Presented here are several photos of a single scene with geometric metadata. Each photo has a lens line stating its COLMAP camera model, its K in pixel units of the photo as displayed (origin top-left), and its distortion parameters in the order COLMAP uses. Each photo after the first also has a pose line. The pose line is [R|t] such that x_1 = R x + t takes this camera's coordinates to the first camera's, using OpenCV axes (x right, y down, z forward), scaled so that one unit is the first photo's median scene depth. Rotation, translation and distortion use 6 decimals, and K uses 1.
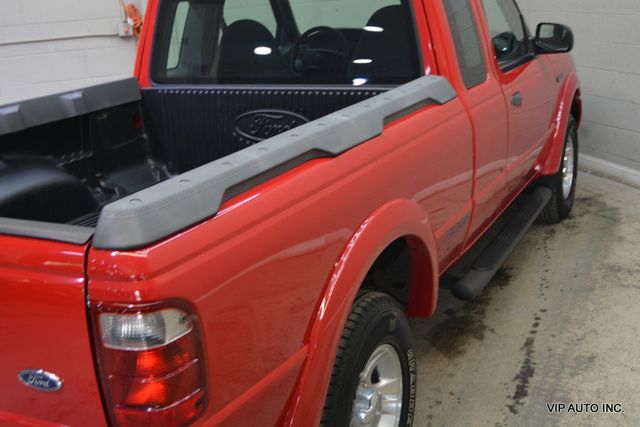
lens RADIAL K [[799.7, 0, 320.0], [0, 799.7, 213.5], [0, 0, 1]] dist [0.005720, 0.004845]
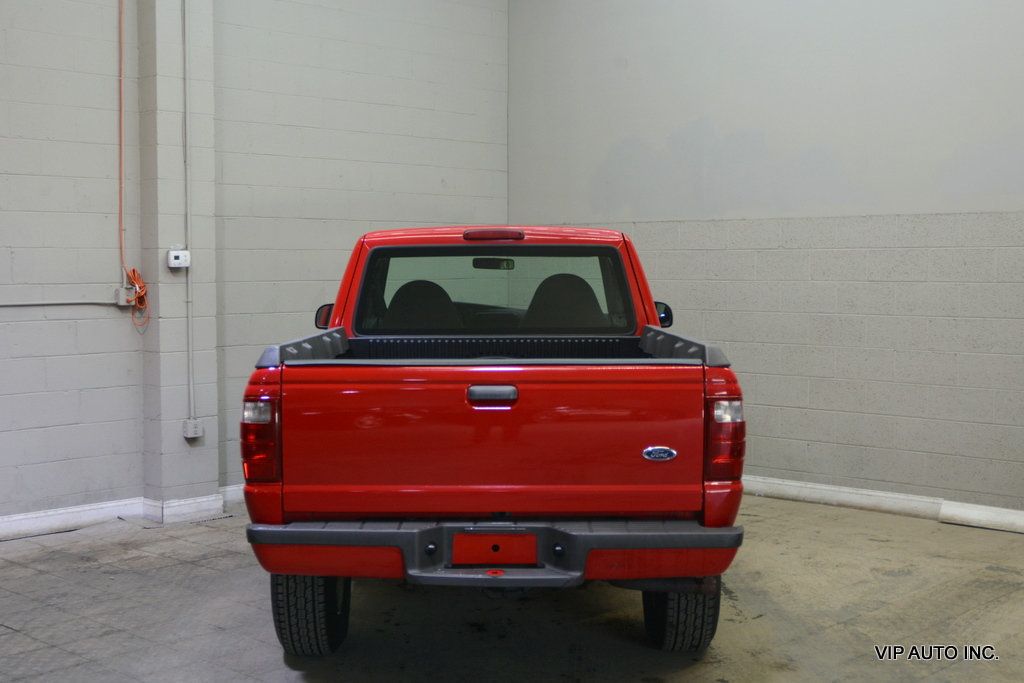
lens RADIAL K [[1363.4, 0, 512.0], [0, 1363.4, 341.5], [0, 0, 1]] dist [-0.009549, 0.011593]
pose [[0.889384, 0.035723, 0.455764, -0.834667], [0.079928, 0.969436, -0.231958, 0.267249], [-0.450120, 0.242728, 0.859346, -0.581146]]
